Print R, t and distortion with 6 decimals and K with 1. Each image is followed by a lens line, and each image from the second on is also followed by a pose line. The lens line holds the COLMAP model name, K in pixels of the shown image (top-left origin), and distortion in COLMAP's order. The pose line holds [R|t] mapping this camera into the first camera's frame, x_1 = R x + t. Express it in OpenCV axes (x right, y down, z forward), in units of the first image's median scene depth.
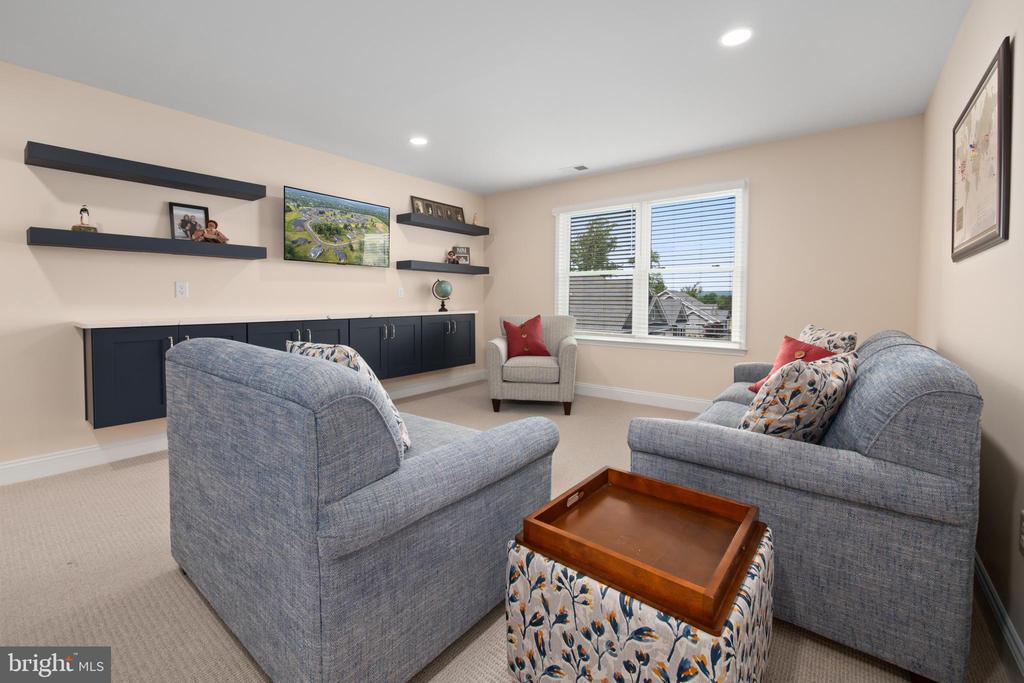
lens RADIAL K [[427.6, 0, 509.7], [0, 427.6, 321.0], [0, 0, 1]] dist [0.000330, 0.000100]
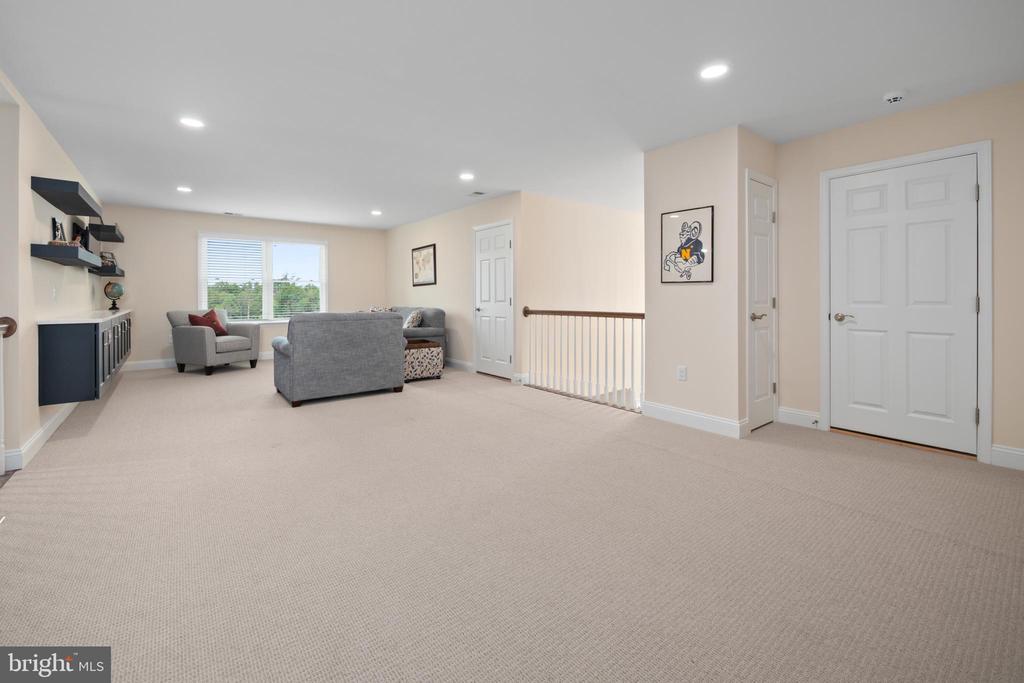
lens RADIAL K [[436.2, 0, 509.5], [0, 436.2, 331.4], [0, 0, 1]] dist [-0.002458, 0.000043]
pose [[0.250914, -0.085733, 0.964205, -1.250422], [0.053724, 0.995768, 0.074559, 0.006550], [-0.966517, 0.033093, 0.254458, -0.386495]]
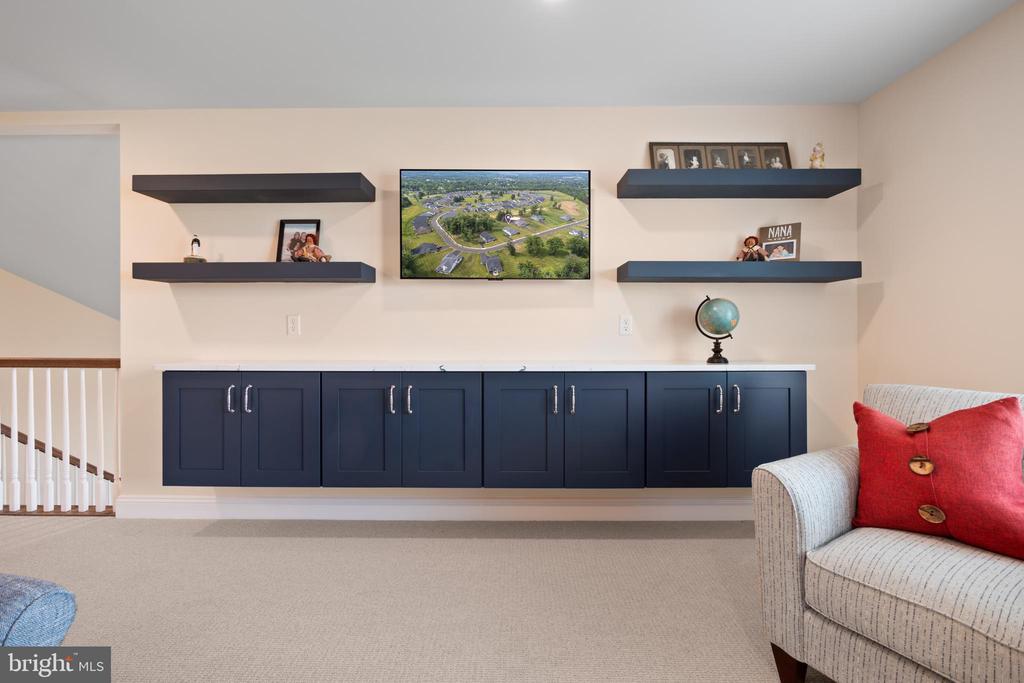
lens RADIAL K [[436.2, 0, 509.5], [0, 436.2, 331.4], [0, 0, 1]] dist [-0.002458, 0.000043]
pose [[0.613504, -0.003580, -0.789683, 0.103723], [-0.040188, 0.998552, -0.035748, -0.038324], [0.788668, 0.053667, 0.612472, 0.638883]]
